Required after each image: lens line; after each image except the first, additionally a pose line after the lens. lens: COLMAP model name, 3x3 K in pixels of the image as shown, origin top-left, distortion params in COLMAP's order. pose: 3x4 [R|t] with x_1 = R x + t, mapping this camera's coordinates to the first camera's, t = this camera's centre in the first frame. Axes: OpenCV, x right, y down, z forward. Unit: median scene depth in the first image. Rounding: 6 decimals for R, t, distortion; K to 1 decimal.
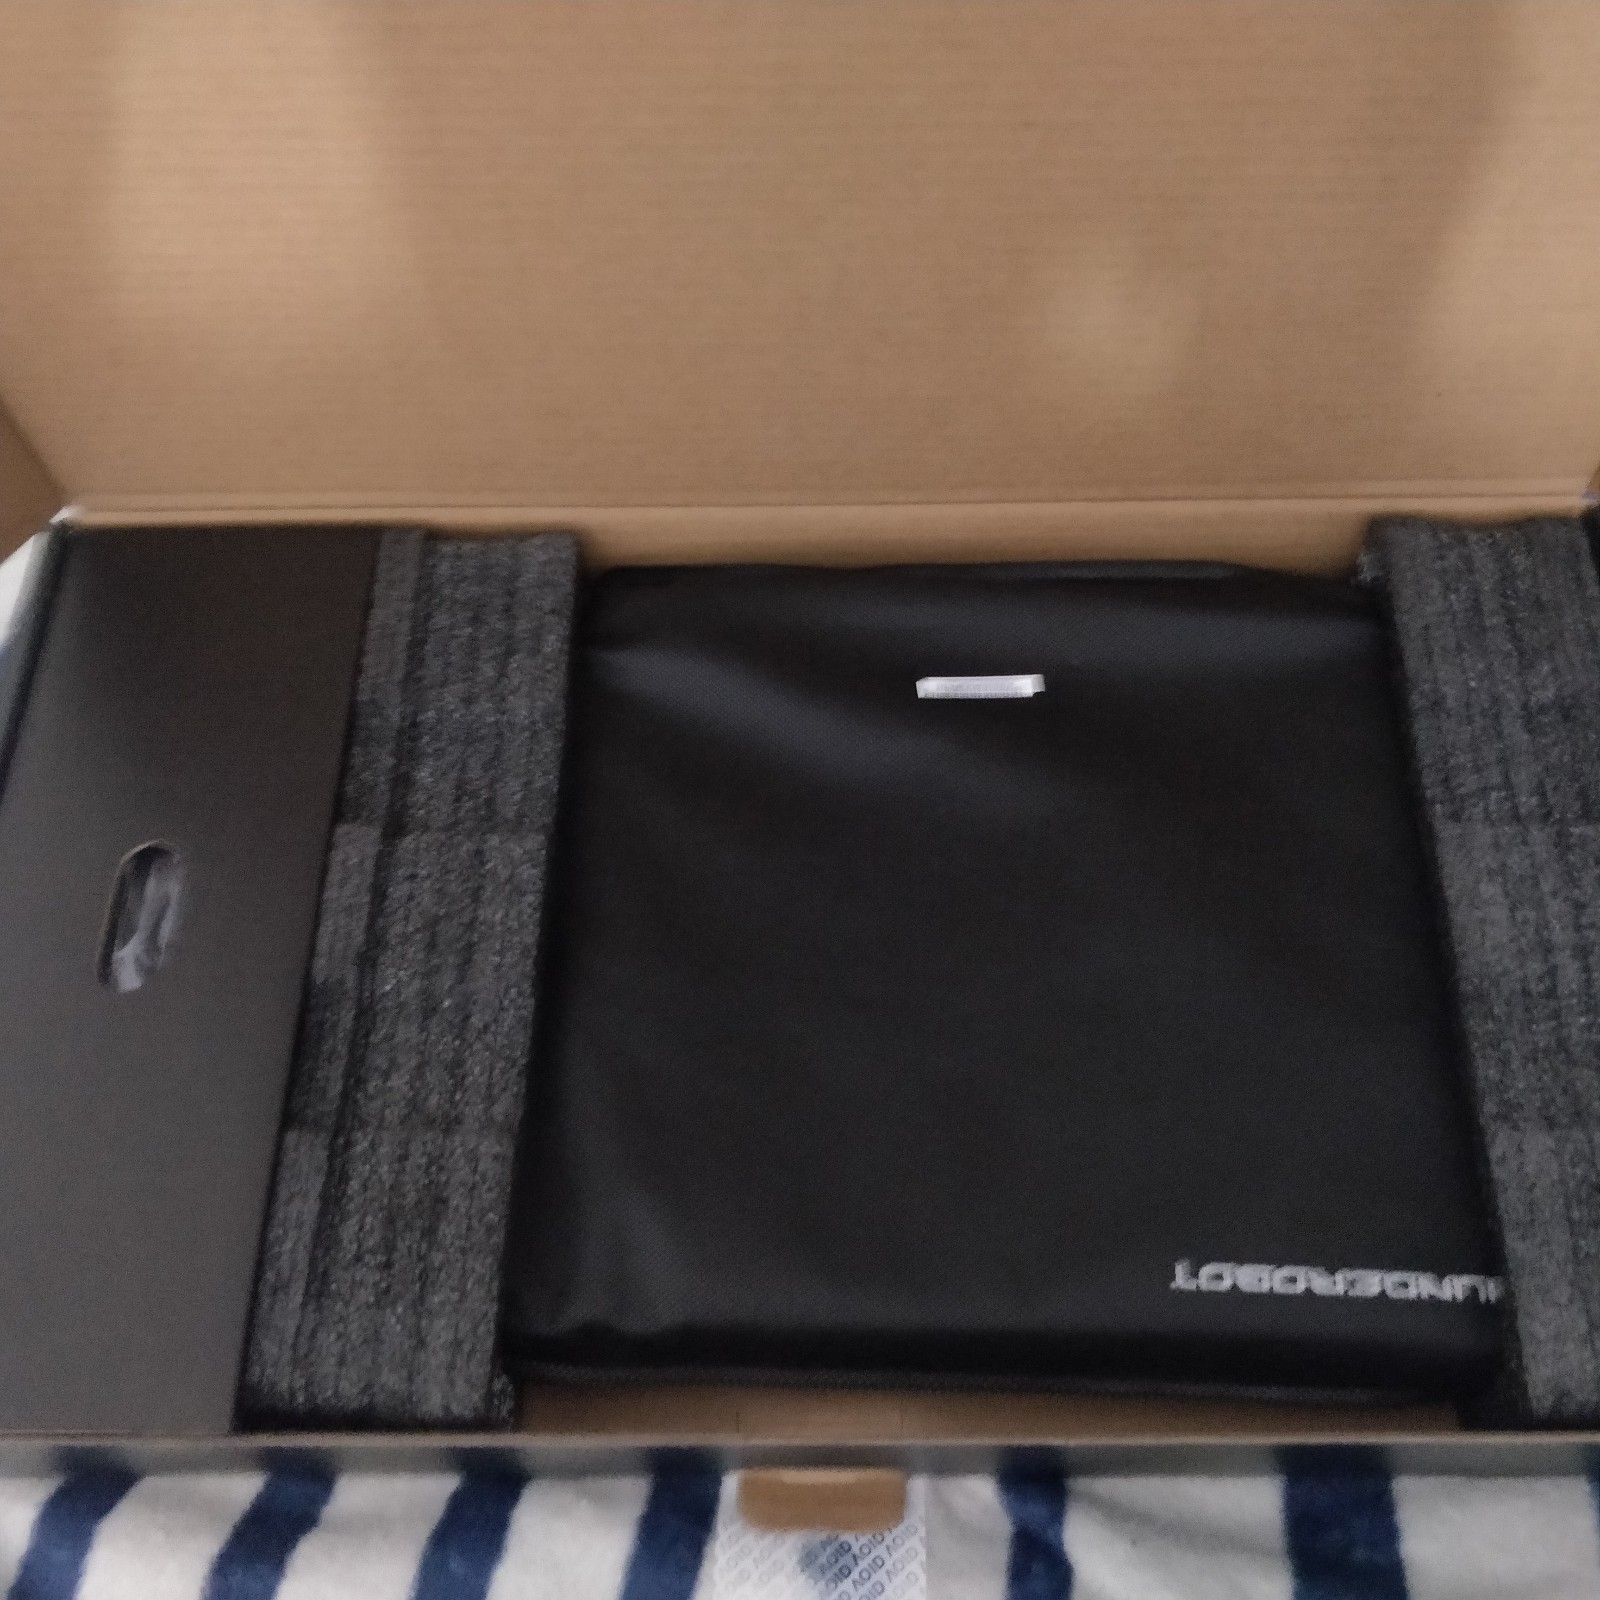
lens RADIAL K [[1675.2, 0, 856.2], [0, 1675.2, 800.7], [0, 0, 1]] dist [-0.010365, -0.005767]
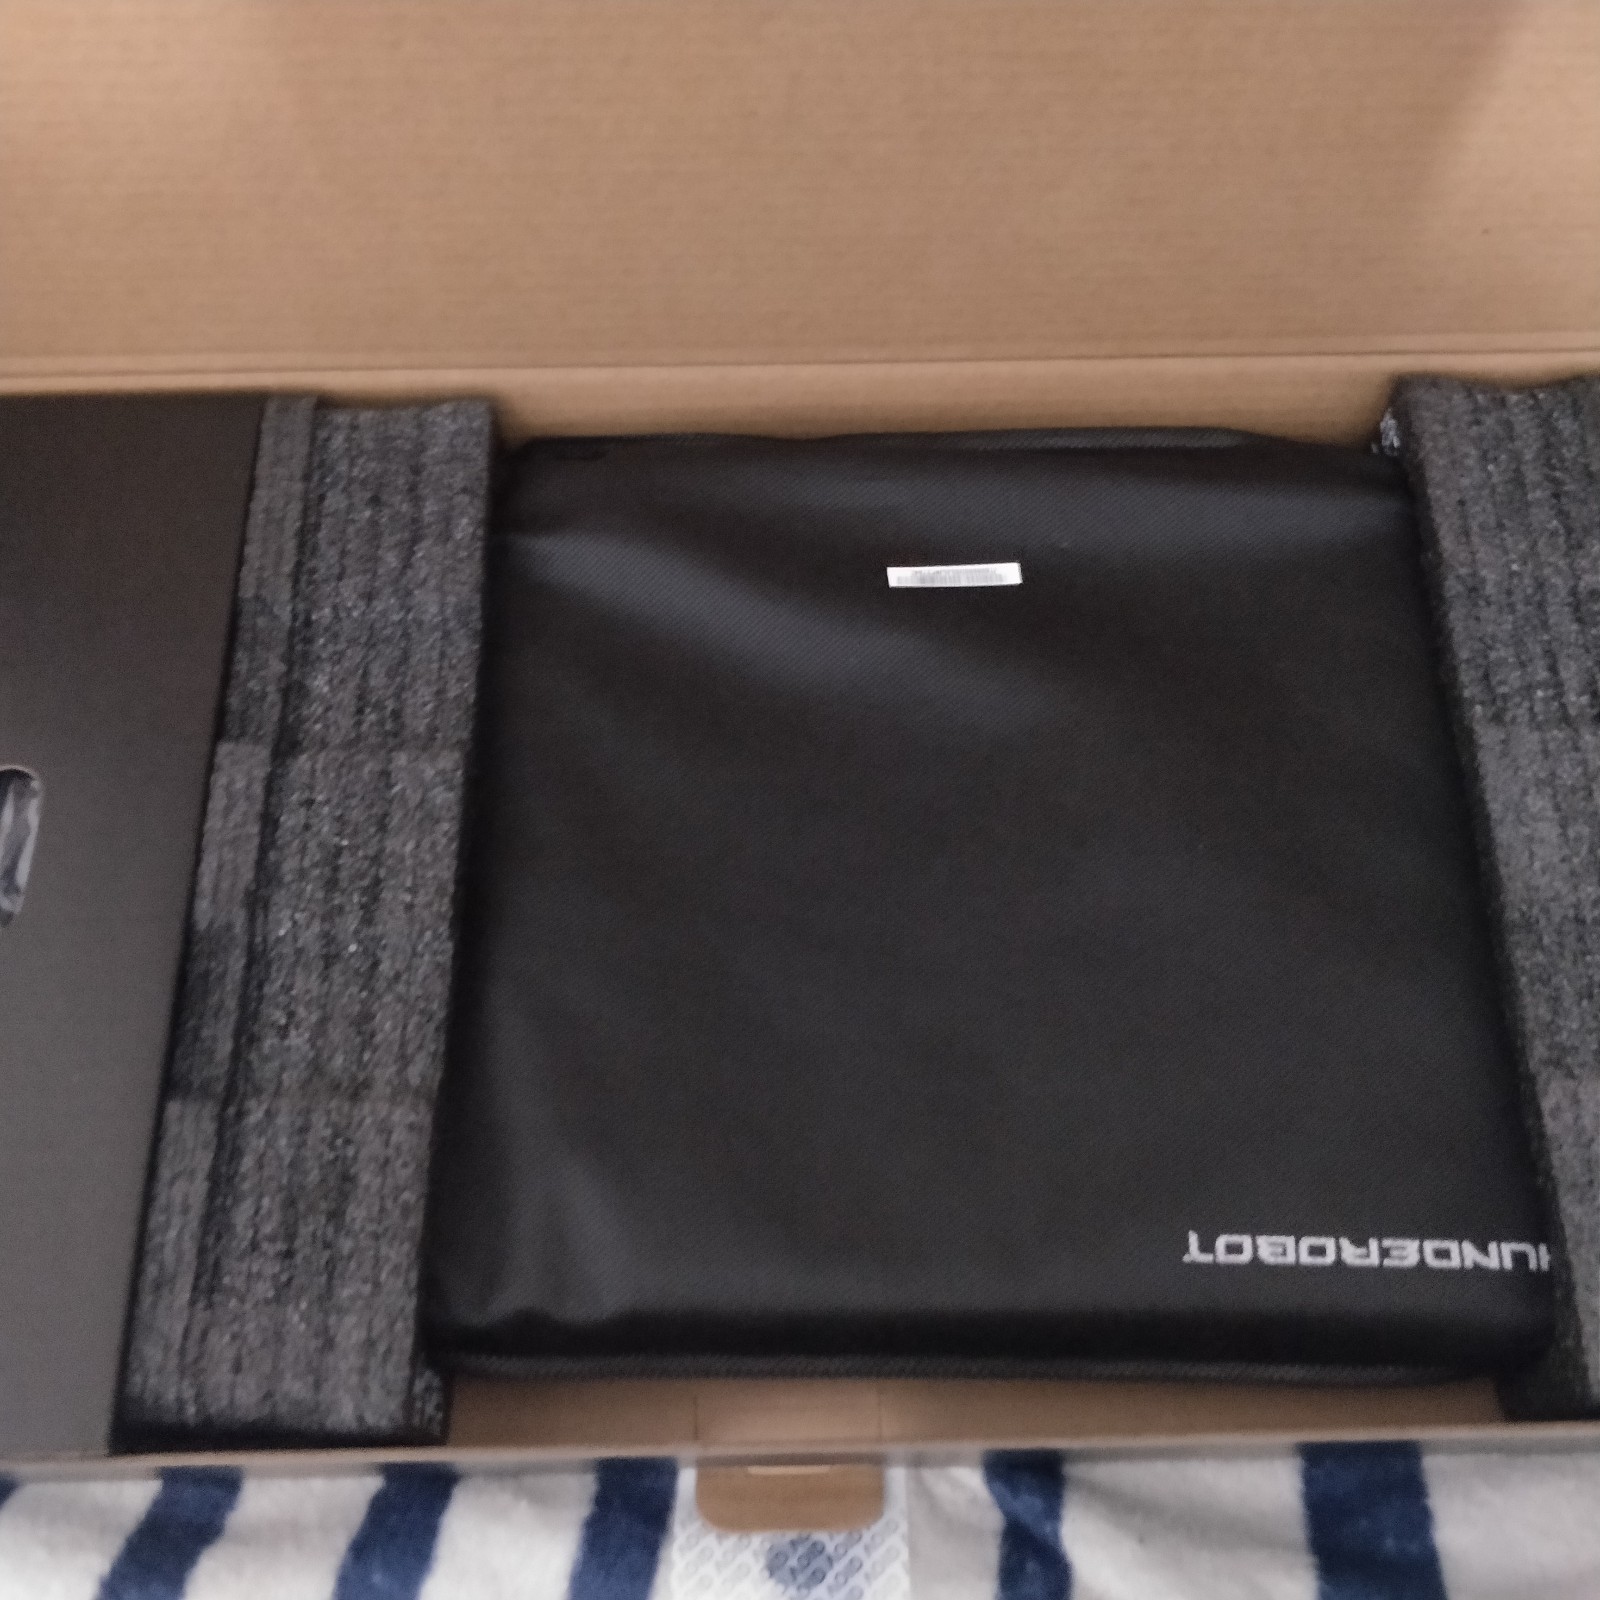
lens RADIAL K [[1675.2, 0, 856.2], [0, 1675.2, 800.7], [0, 0, 1]] dist [-0.010365, -0.005767]
pose [[0.999515, -0.012148, 0.028660, -0.006716], [0.009935, 0.997050, 0.076113, -0.019060], [-0.029500, -0.075791, 0.996687, 0.132505]]
